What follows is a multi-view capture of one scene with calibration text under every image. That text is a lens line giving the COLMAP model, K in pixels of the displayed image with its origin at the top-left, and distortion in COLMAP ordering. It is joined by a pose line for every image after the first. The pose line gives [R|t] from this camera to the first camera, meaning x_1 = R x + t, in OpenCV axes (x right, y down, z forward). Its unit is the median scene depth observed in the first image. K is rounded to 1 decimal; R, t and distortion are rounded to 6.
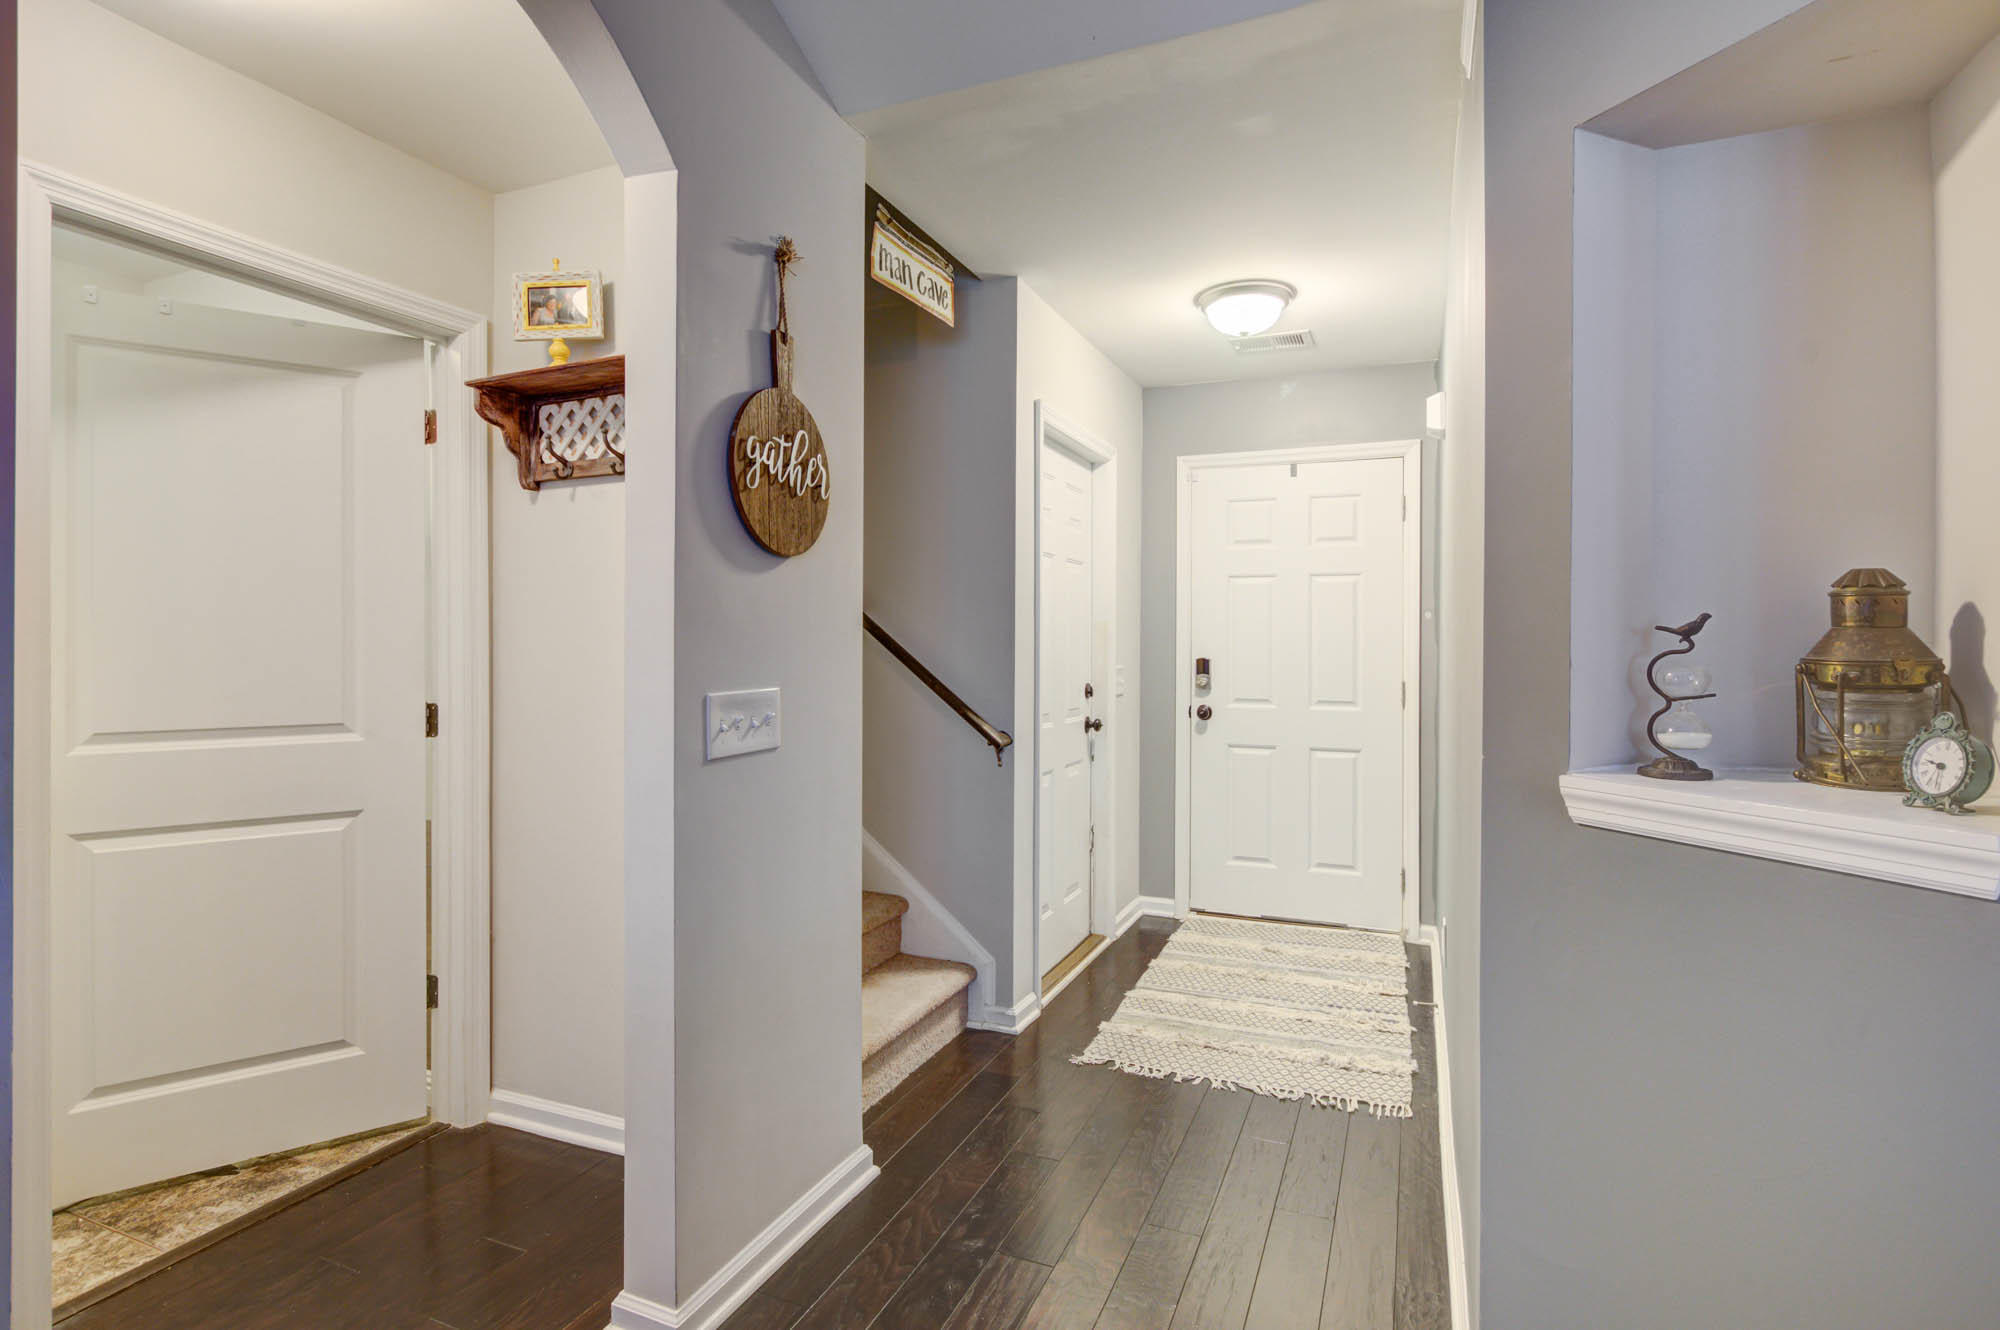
lens RADIAL K [[1044.5, 0, 1000.8], [0, 1044.5, 646.3], [0, 0, 1]] dist [-0.001276, 0.002275]
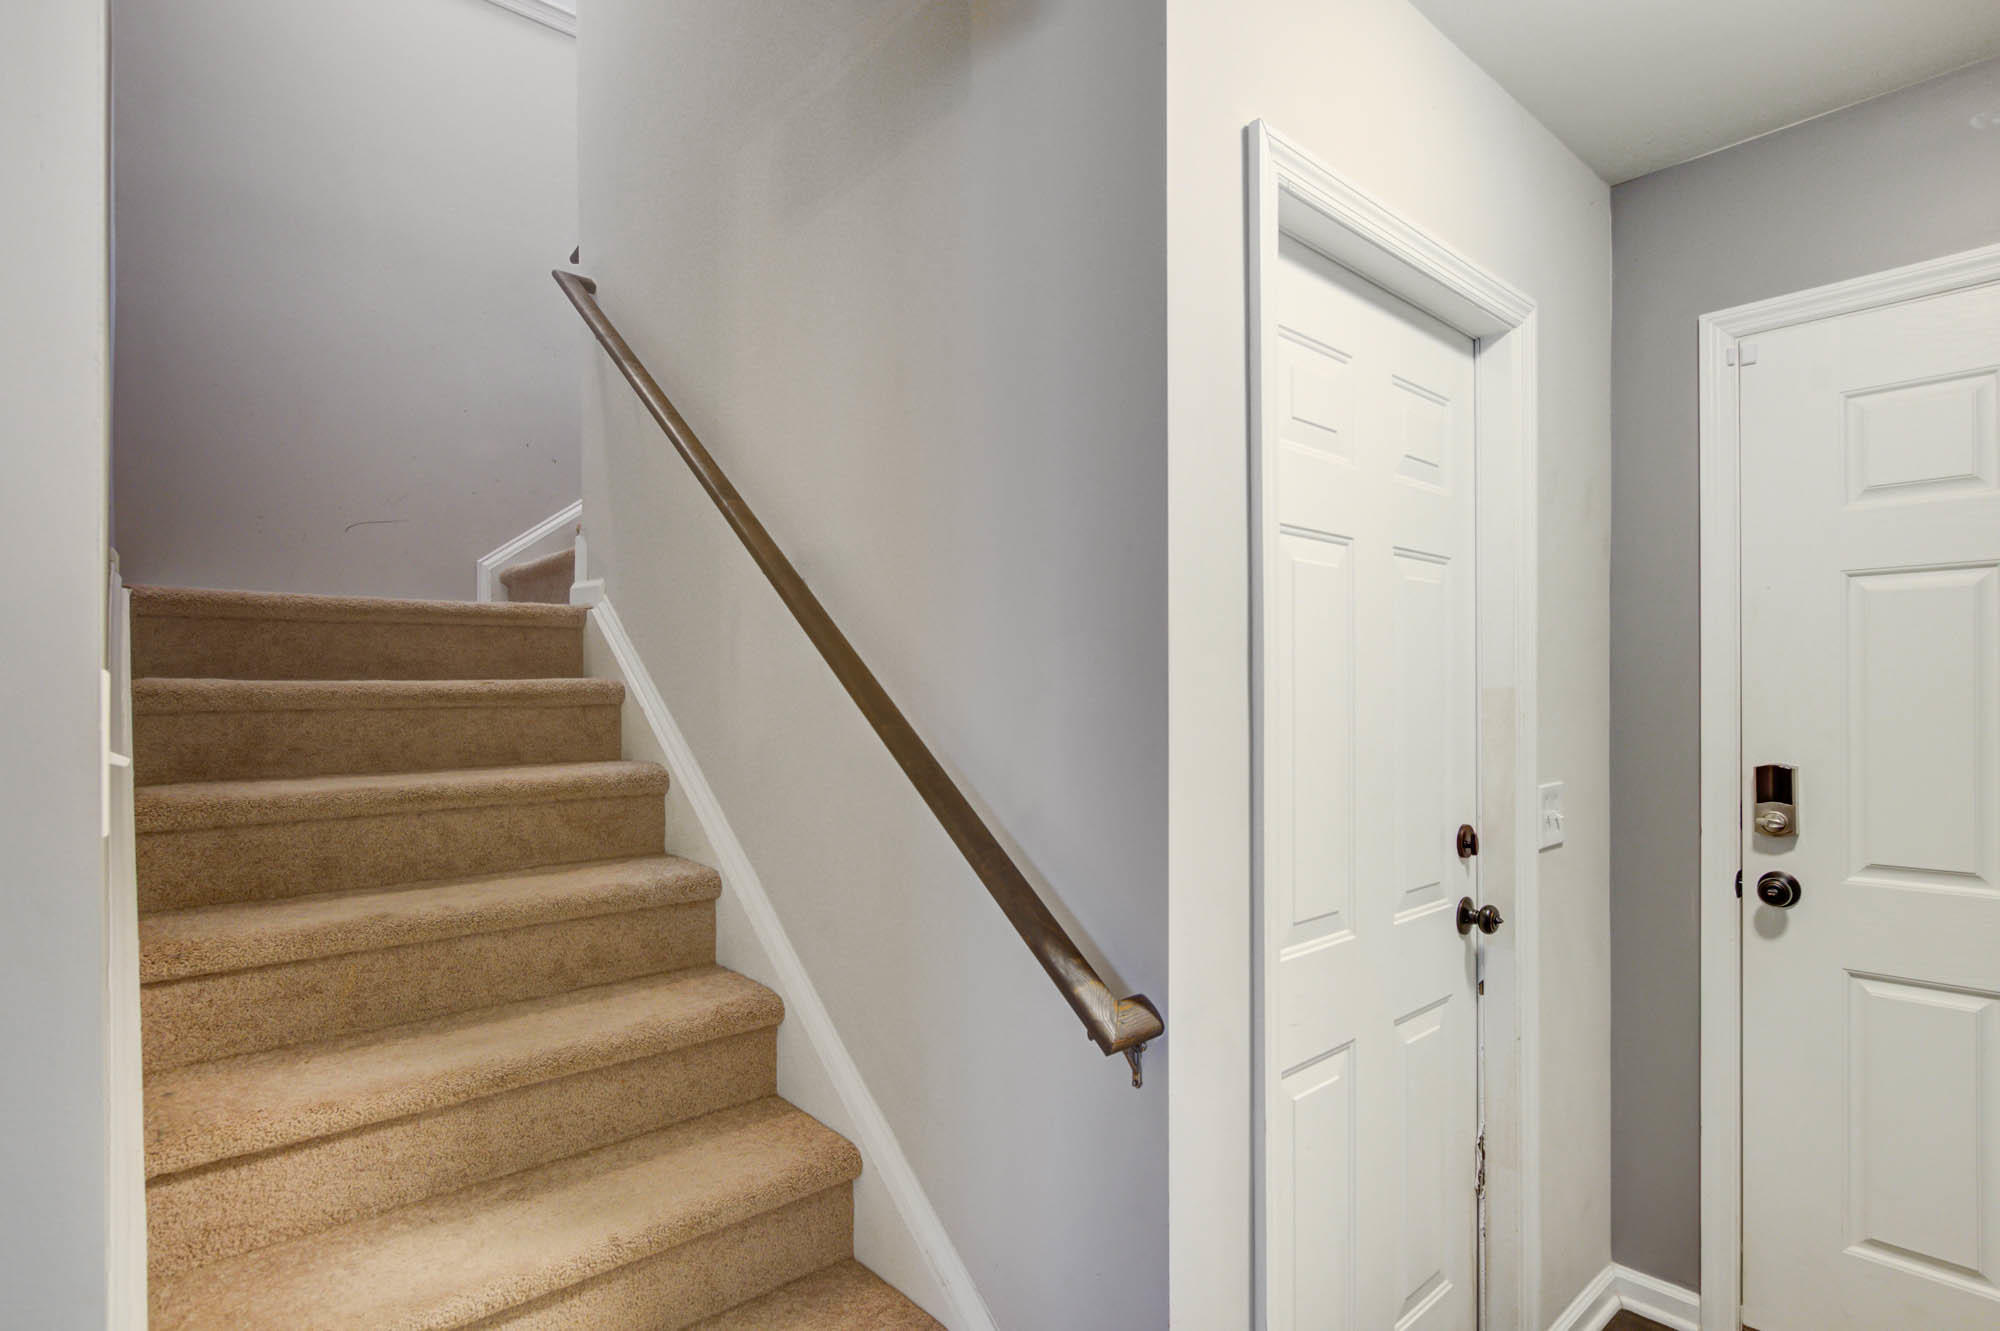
lens RADIAL K [[1035.4, 0, 1001.7], [0, 1035.4, 680.0], [0, 0, 1]] dist [-0.004018, -0.000138]
pose [[0.903356, -0.006506, -0.428843, 0.093193], [0.004452, 0.999973, -0.005793, -0.025117], [0.428869, 0.003324, 0.903361, 0.503778]]
